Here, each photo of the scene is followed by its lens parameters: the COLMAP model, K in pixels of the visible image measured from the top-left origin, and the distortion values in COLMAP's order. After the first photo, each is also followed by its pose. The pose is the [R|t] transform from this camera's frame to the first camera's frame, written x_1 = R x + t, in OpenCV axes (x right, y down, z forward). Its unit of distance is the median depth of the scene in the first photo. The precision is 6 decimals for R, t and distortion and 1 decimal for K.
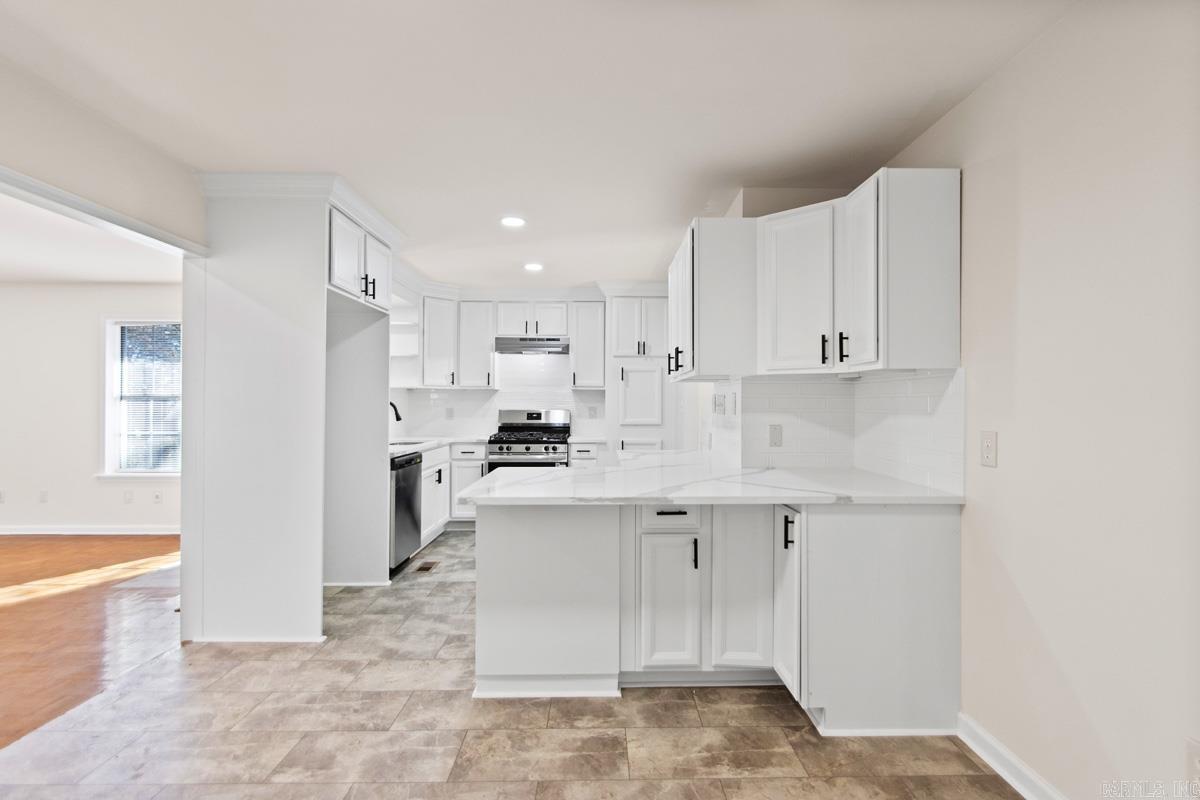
lens RADIAL K [[557.7, 0, 606.6], [0, 557.7, 400.4], [0, 0, 1]] dist [0.004863, -0.006069]
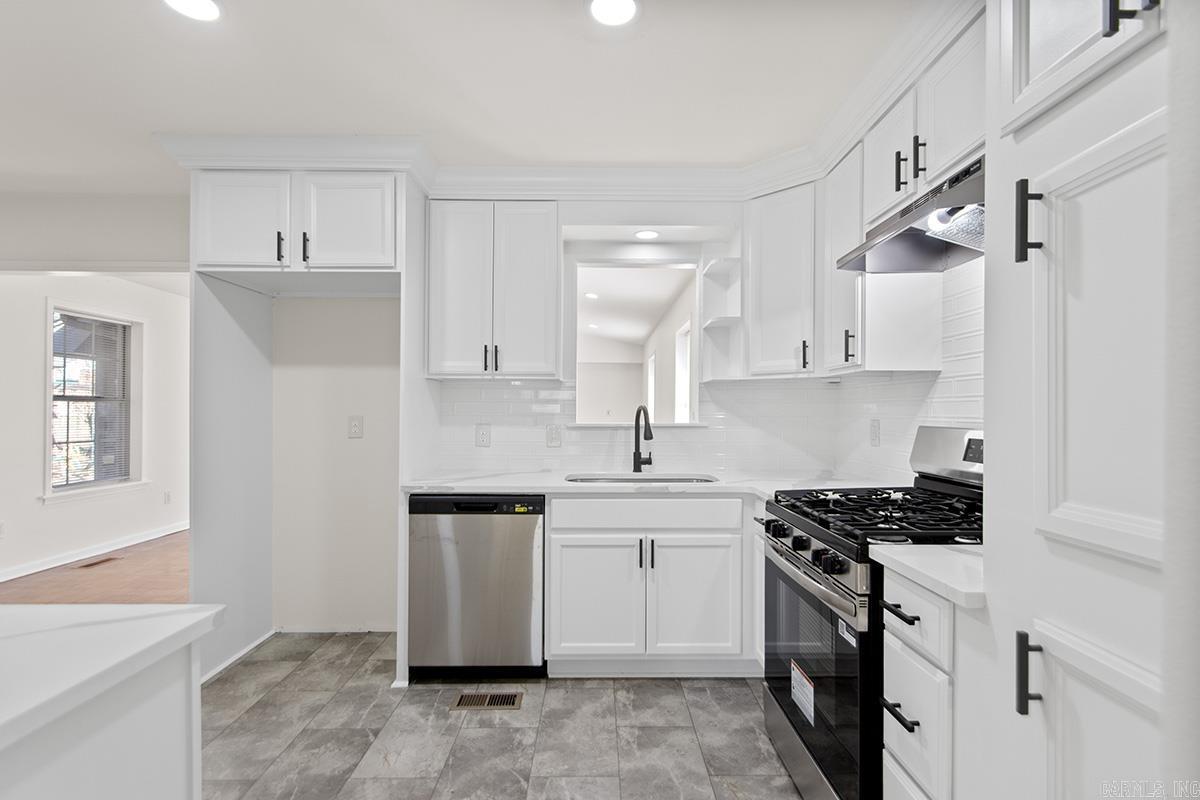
lens RADIAL K [[557.7, 0, 600.1], [0, 557.7, 409.1], [0, 0, 1]] dist [0.004863, -0.006069]
pose [[0.000027, -0.012643, -0.999920, 0.181980], [0.003880, 0.999913, -0.012643, 0.010721], [0.999992, -0.003879, 0.000076, 0.852995]]
